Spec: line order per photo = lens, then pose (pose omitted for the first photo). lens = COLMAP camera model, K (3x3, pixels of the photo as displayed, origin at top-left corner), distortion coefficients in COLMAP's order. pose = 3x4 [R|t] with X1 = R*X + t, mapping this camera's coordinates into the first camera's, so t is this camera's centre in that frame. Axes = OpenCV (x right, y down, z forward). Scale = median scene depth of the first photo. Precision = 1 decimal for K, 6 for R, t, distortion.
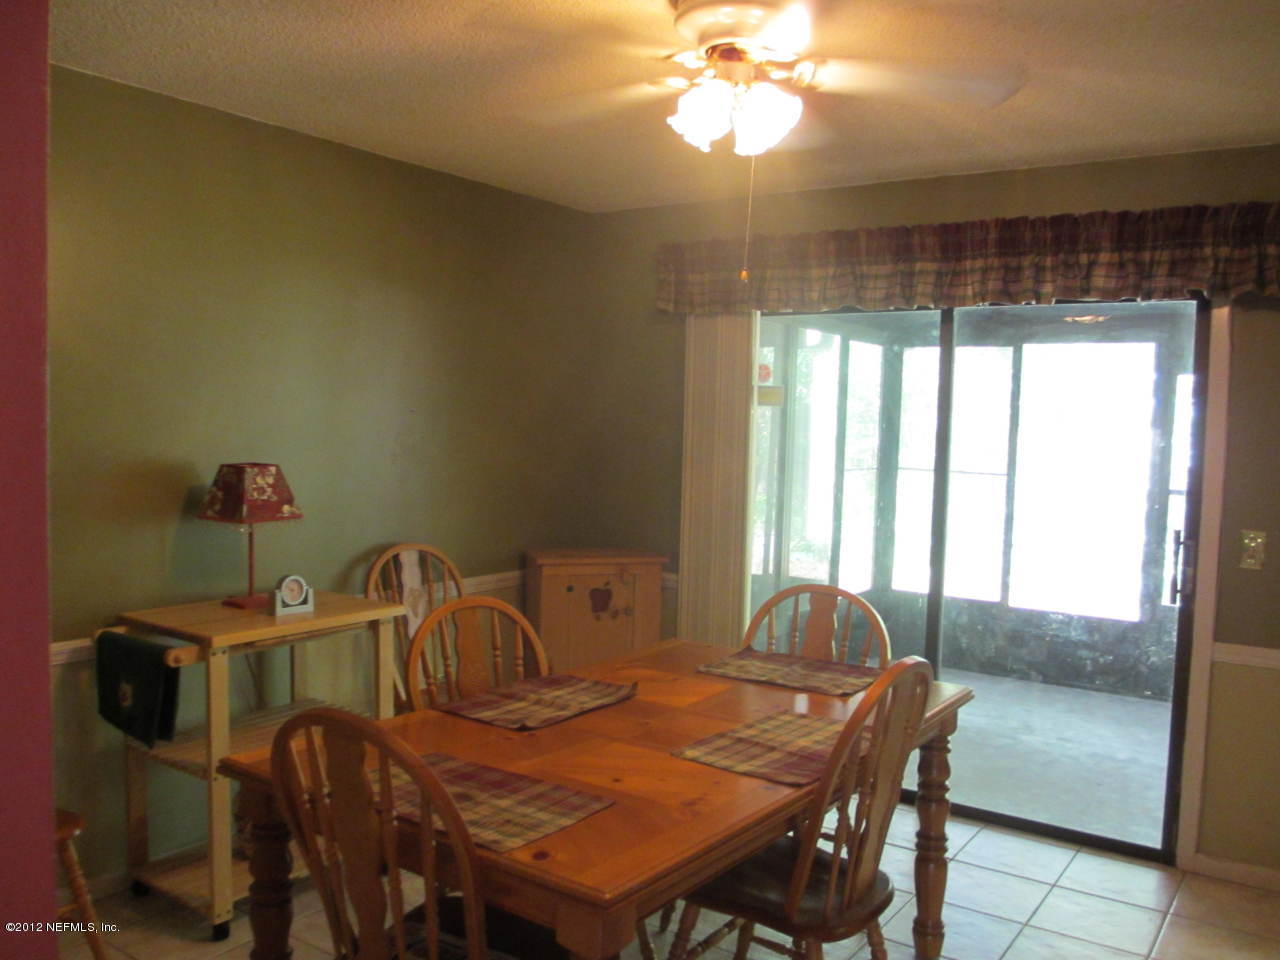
lens RADIAL K [[1048.5, 0, 640.0], [0, 1048.5, 480.0], [0, 0, 1]] dist [-0.069395, 0.051392]
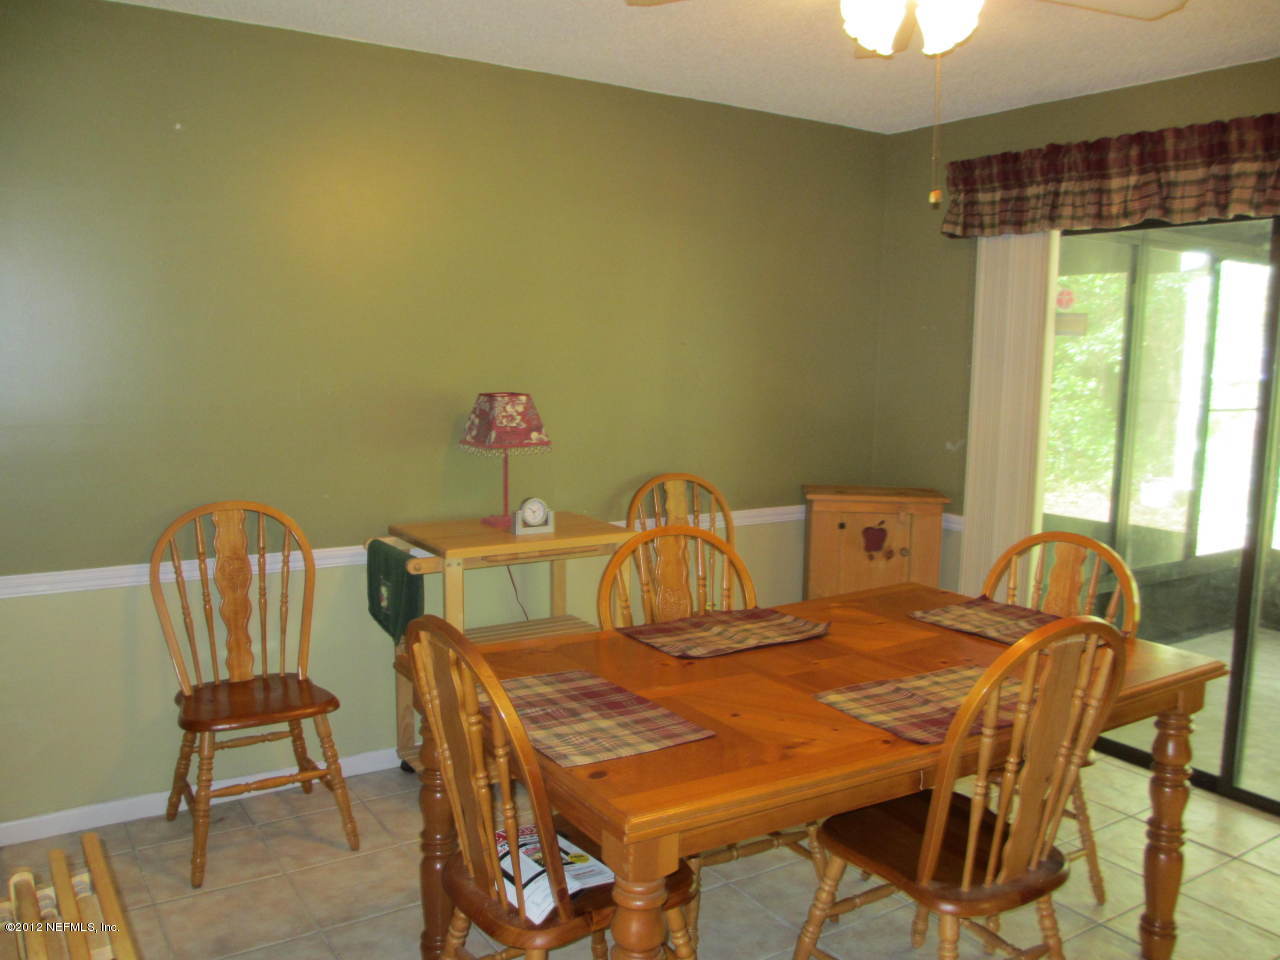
lens RADIAL K [[1048.5, 0, 640.0], [0, 1048.5, 480.0], [0, 0, 1]] dist [-0.069395, 0.051392]
pose [[0.931774, 0.037387, -0.361108, 0.151456], [-0.015288, 0.997842, 0.063861, 0.002794], [0.362717, -0.053983, 0.930335, 0.038078]]
